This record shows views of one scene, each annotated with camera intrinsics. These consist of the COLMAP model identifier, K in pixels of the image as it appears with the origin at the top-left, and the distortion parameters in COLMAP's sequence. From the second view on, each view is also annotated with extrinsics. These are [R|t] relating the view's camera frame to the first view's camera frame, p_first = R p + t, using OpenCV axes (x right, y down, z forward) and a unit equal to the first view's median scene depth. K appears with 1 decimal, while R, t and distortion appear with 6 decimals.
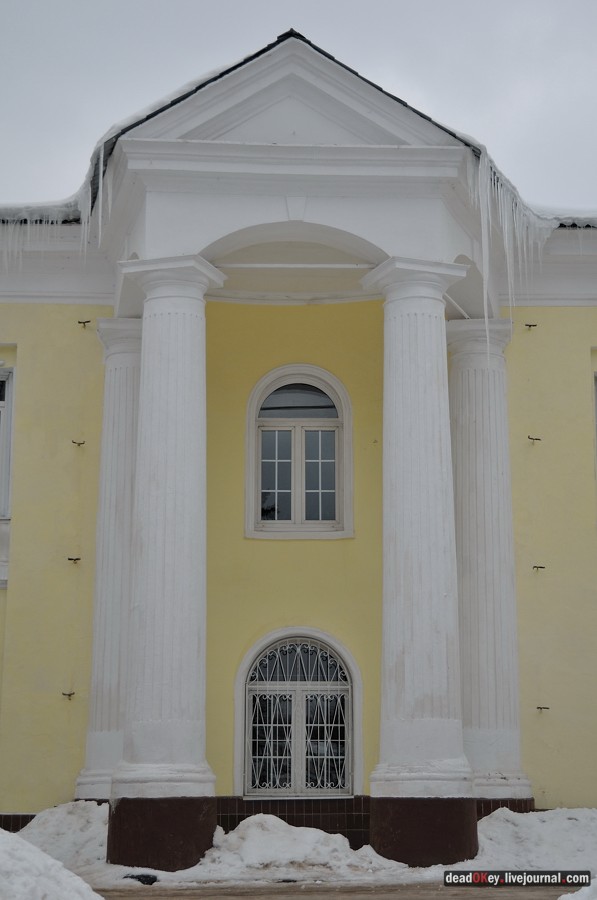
lens RADIAL K [[1548.0, 0, 294.7], [0, 1548.0, 449.6], [0, 0, 1]] dist [0.155535, 0.000000]
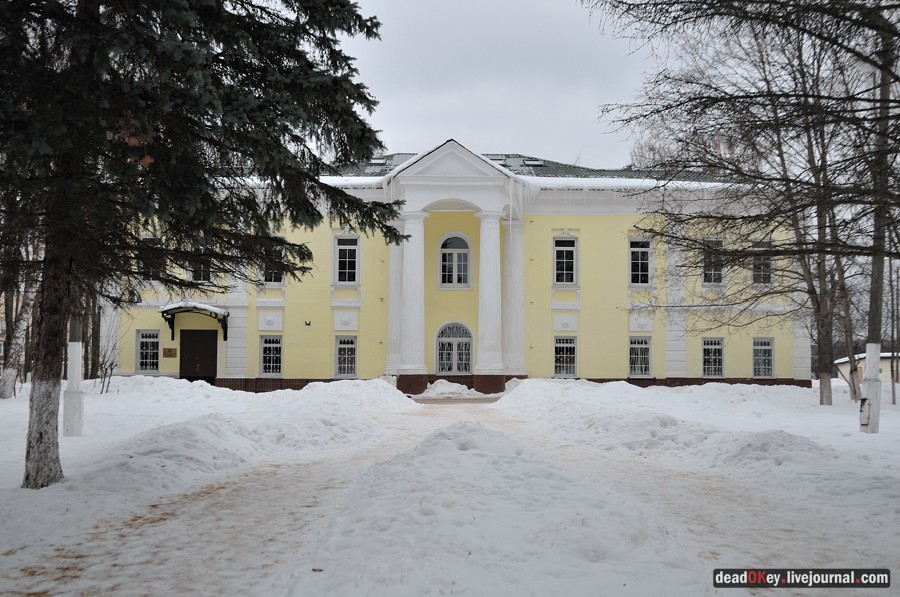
lens RADIAL K [[932.2, 0, 452.3], [0, 932.2, 298.7], [0, 0, 1]] dist [-0.011441, 0.000000]
pose [[0.999844, 0.005213, -0.016889, 0.030540], [-0.002876, 0.990766, 0.135555, -0.182918], [0.017439, -0.135485, 0.990626, -0.838003]]
